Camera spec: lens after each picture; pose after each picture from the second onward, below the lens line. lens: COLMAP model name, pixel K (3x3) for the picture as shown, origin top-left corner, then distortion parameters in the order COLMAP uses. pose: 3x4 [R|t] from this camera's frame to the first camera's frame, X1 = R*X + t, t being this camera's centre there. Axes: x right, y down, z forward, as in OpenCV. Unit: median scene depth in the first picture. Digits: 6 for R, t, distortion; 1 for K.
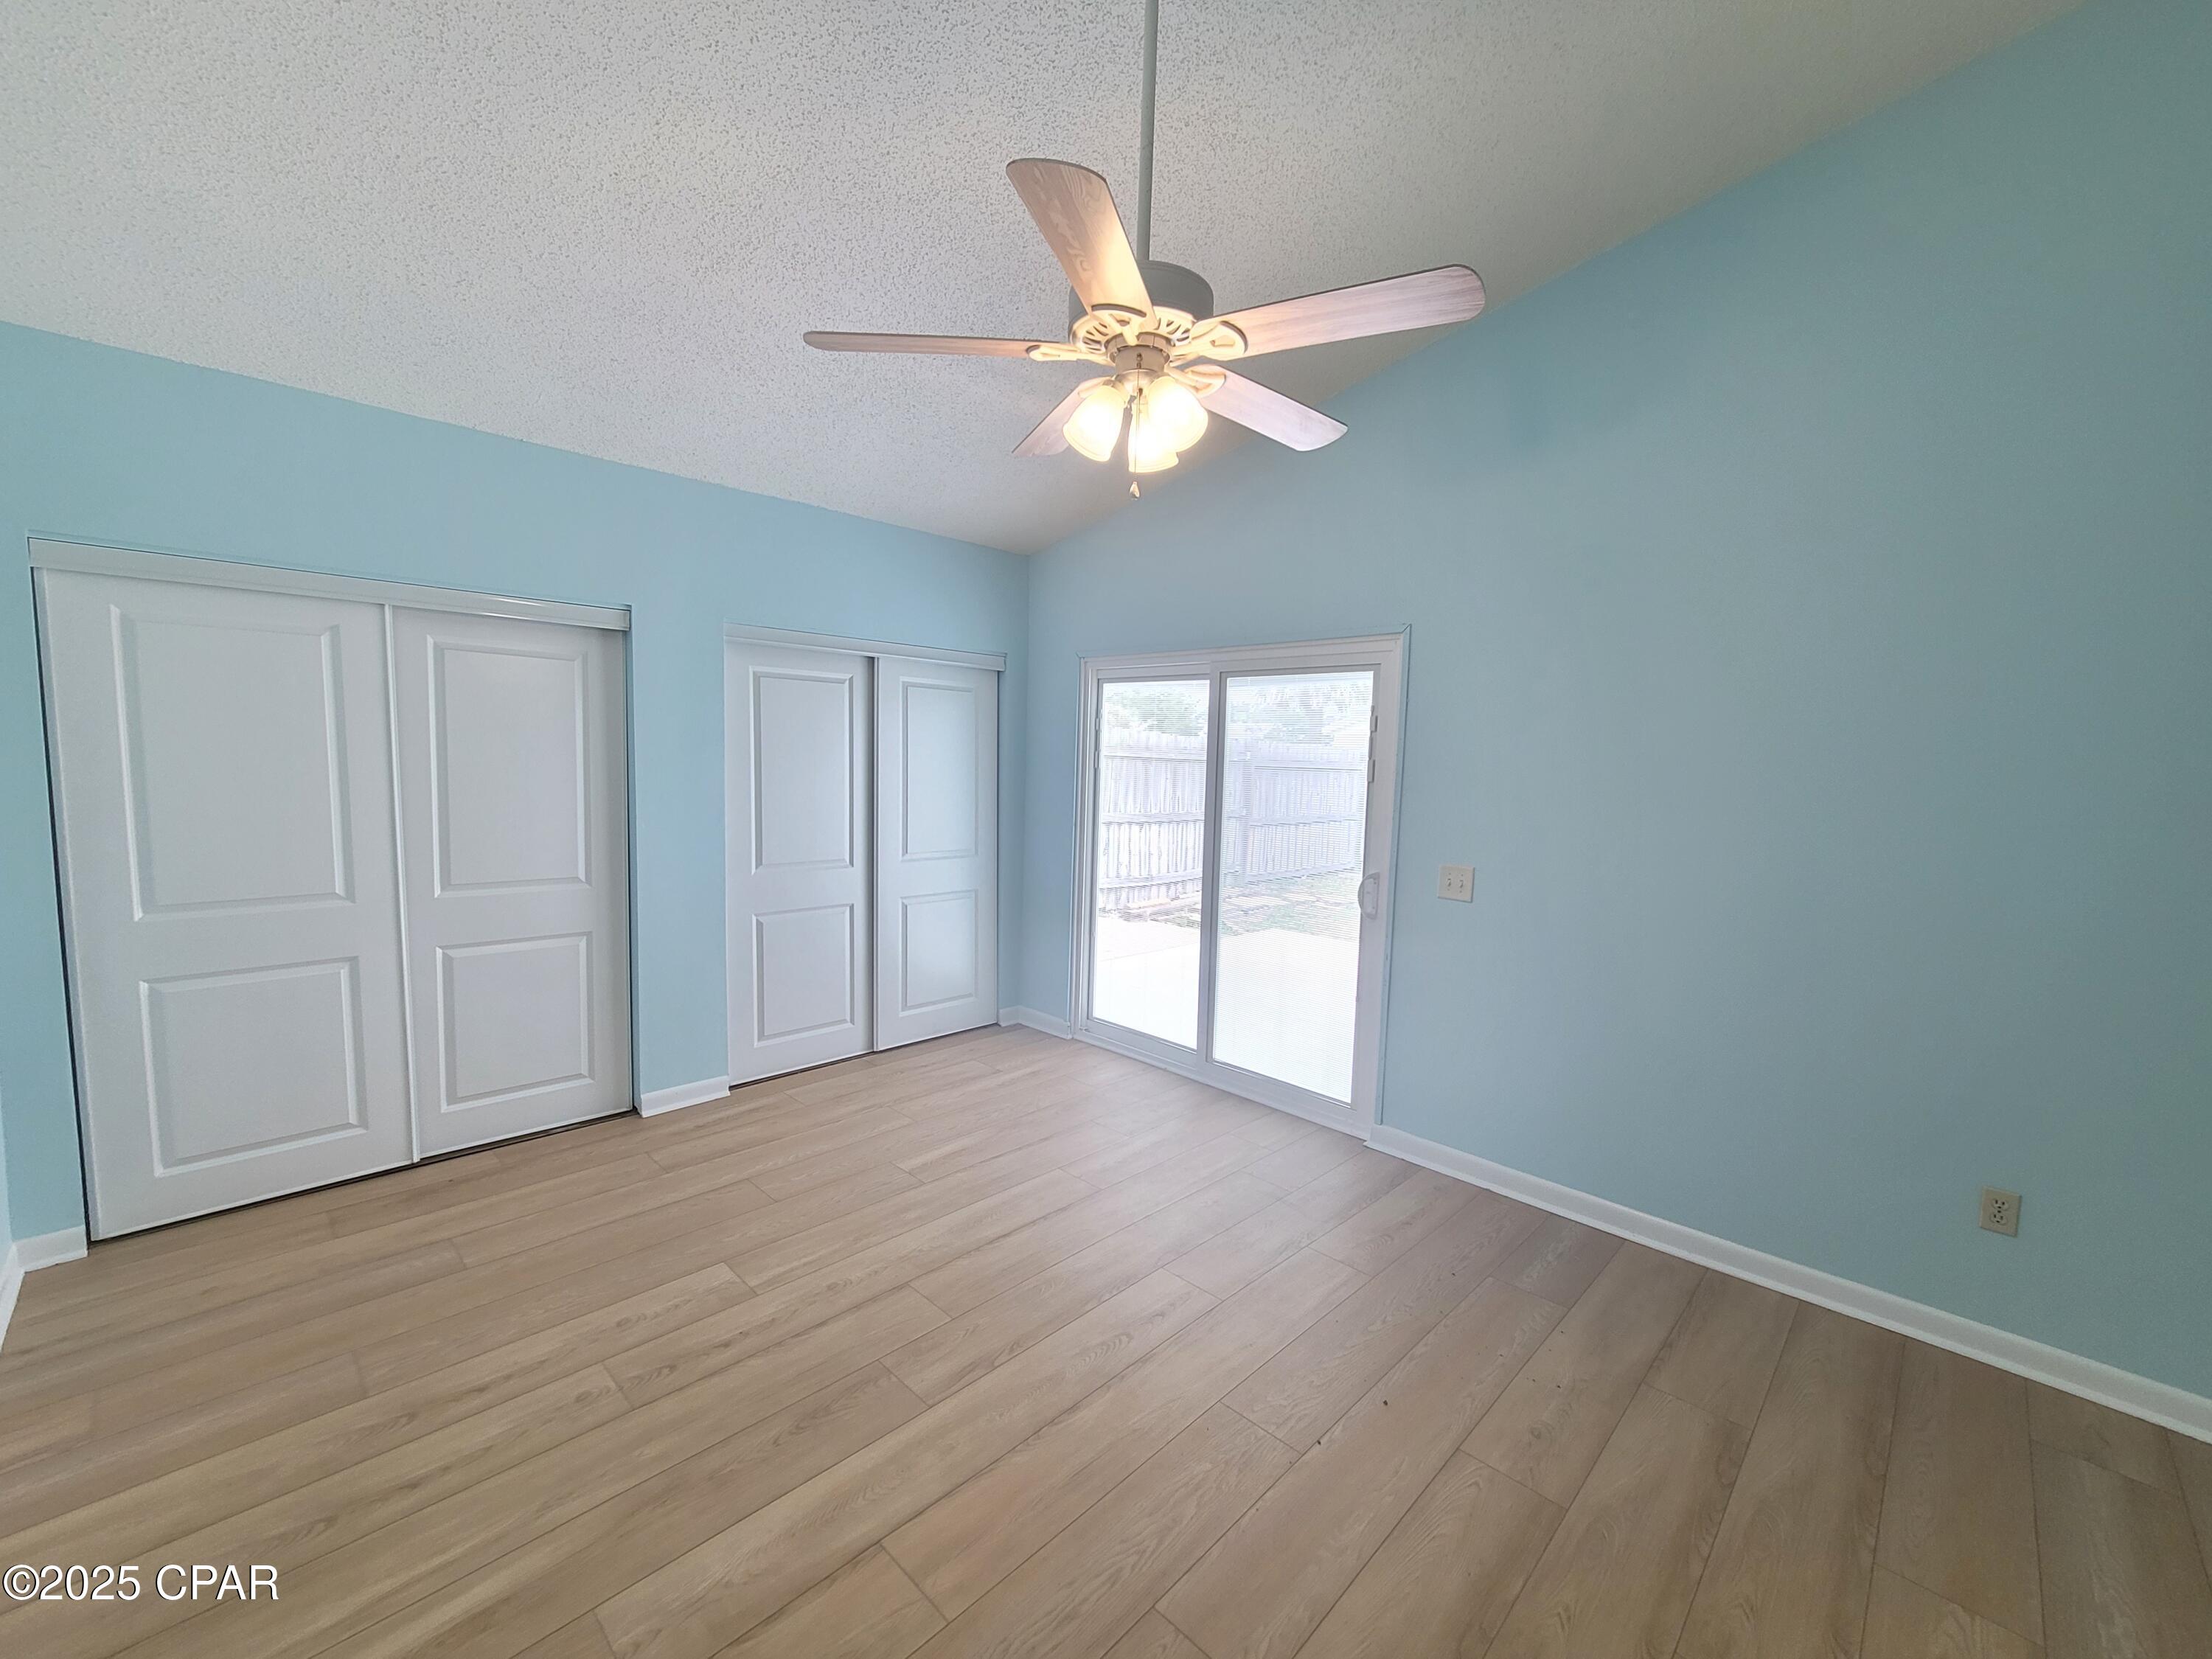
lens RADIAL K [[895.2, 0, 1118.0], [0, 895.2, 834.6], [0, 0, 1]] dist [-0.000429, 0.000328]
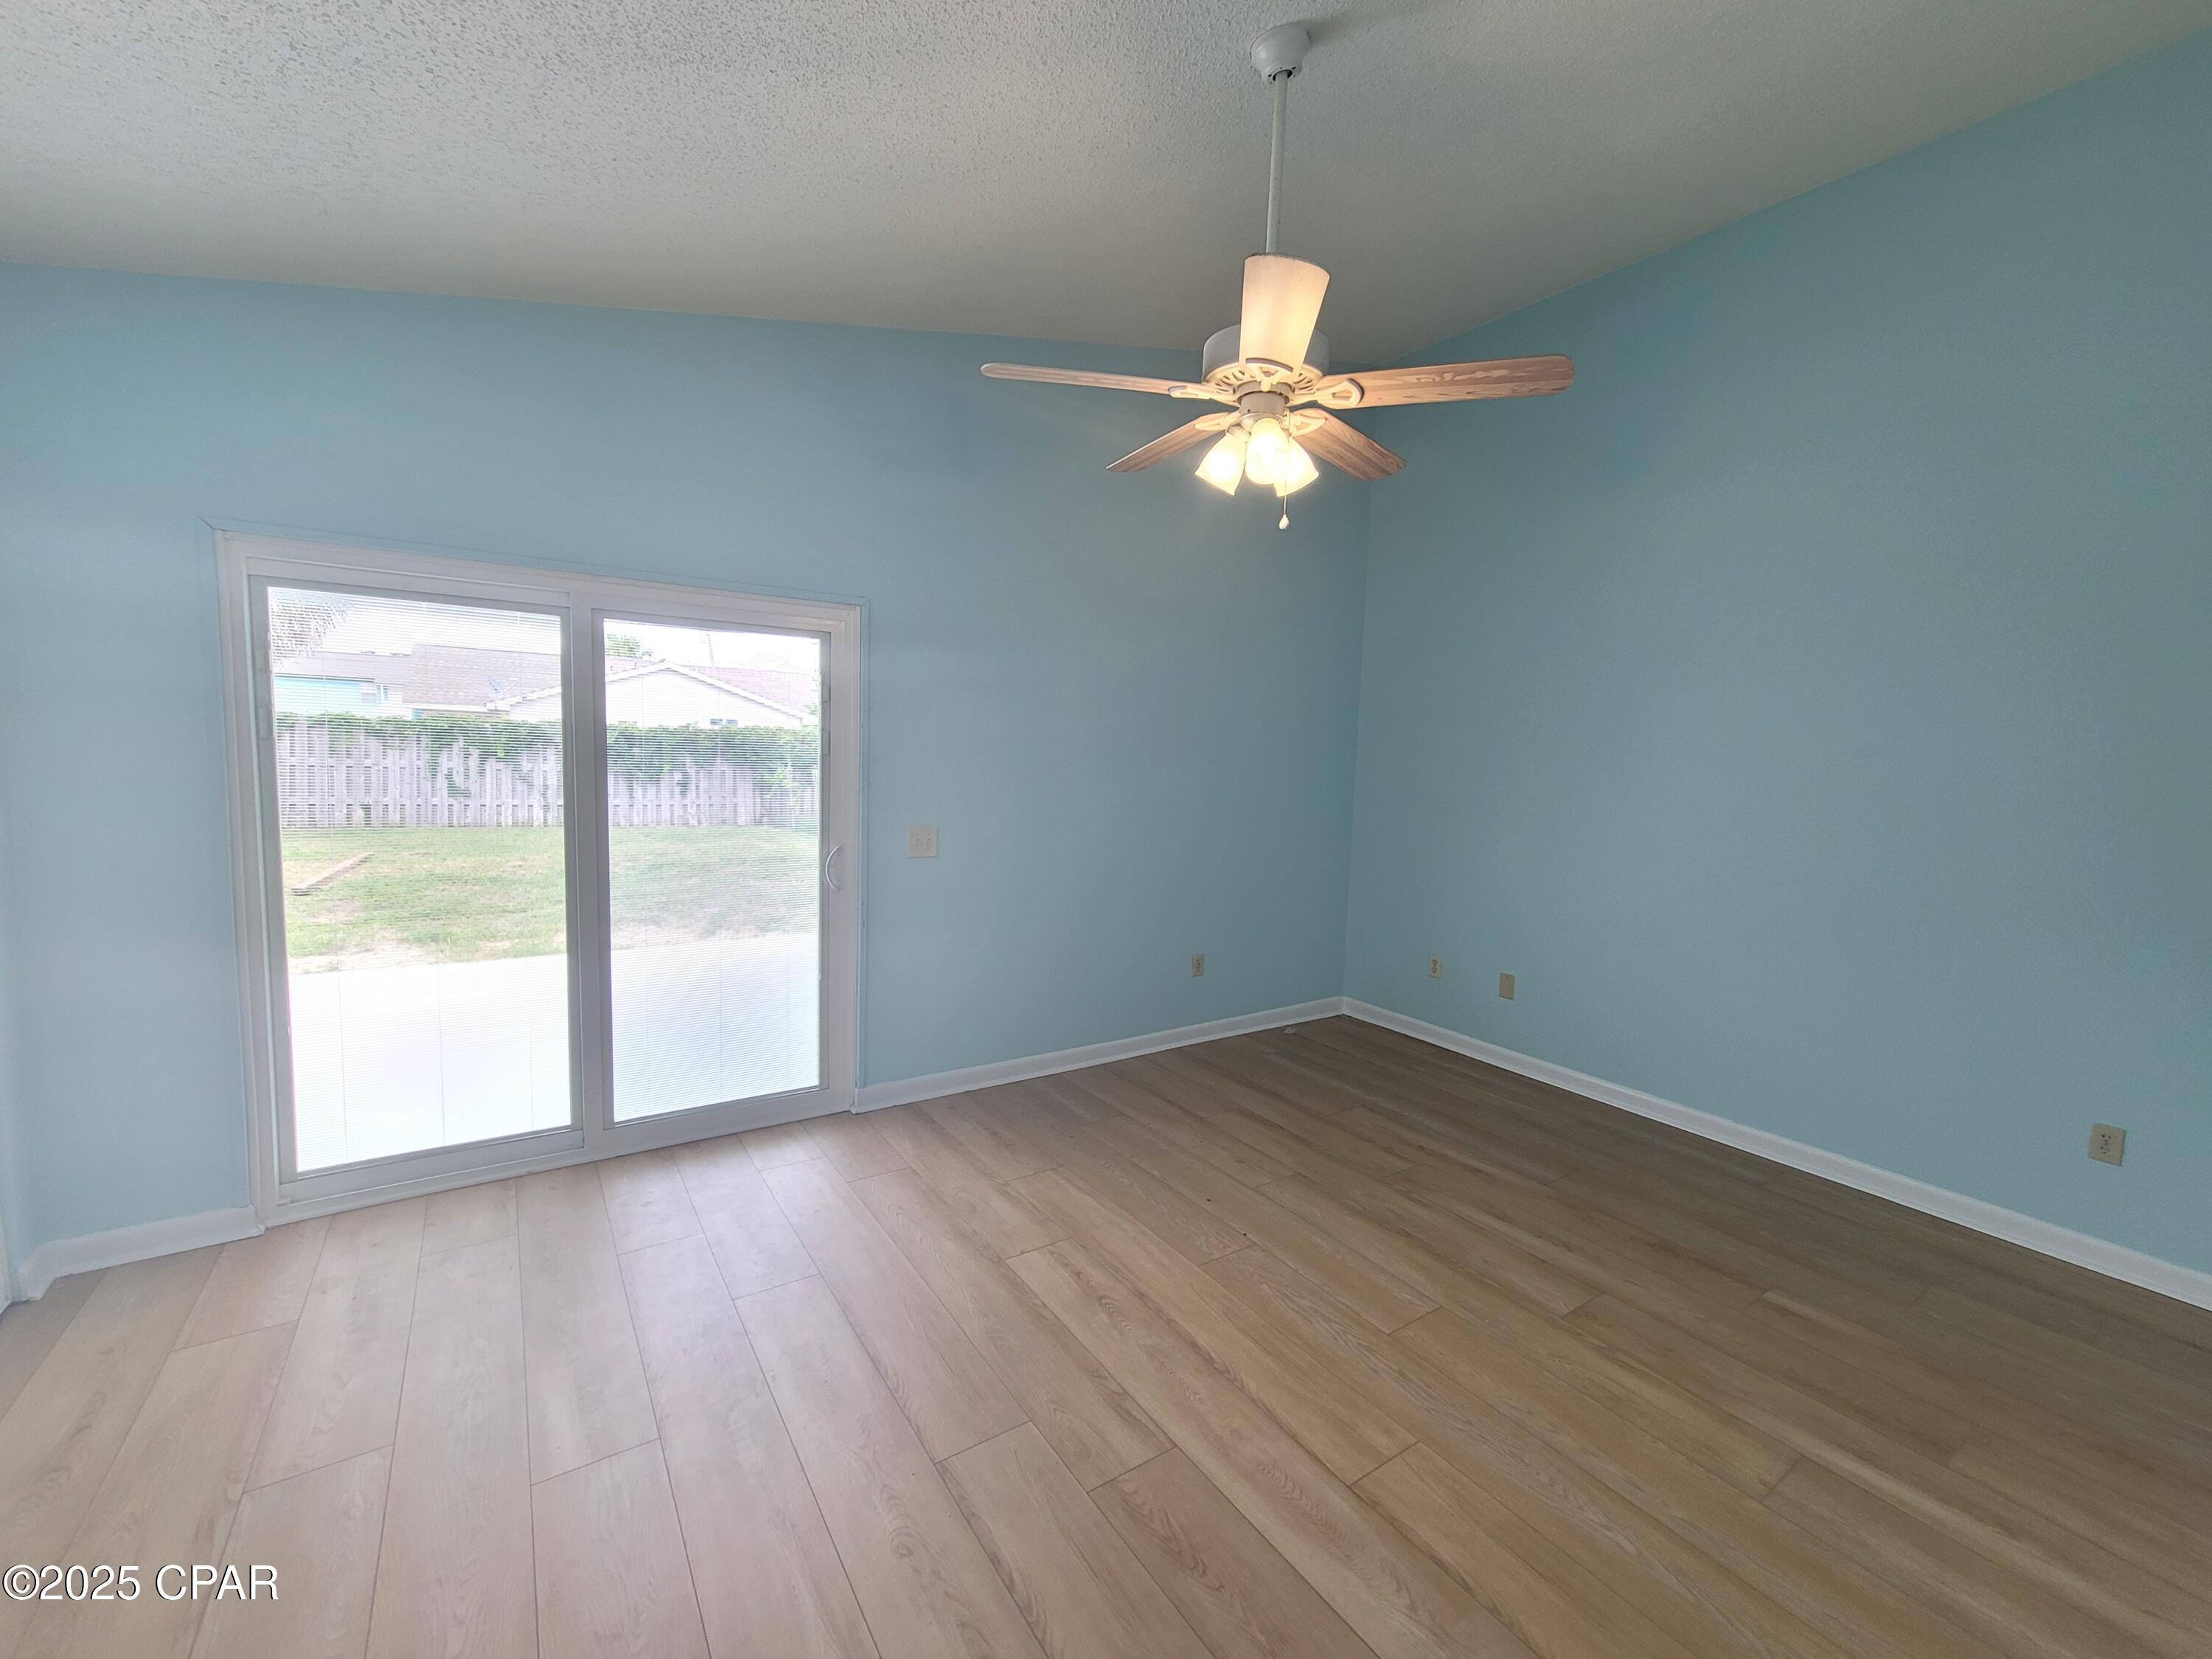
lens RADIAL K [[898.2, 0, 1115.9], [0, 898.2, 831.6], [0, 0, 1]] dist [0.002260, 0.000039]
pose [[0.207086, -0.113772, 0.971685, -0.719443], [0.057847, 0.992901, 0.103928, -0.067311], [-0.976611, 0.034687, 0.212197, 0.568633]]
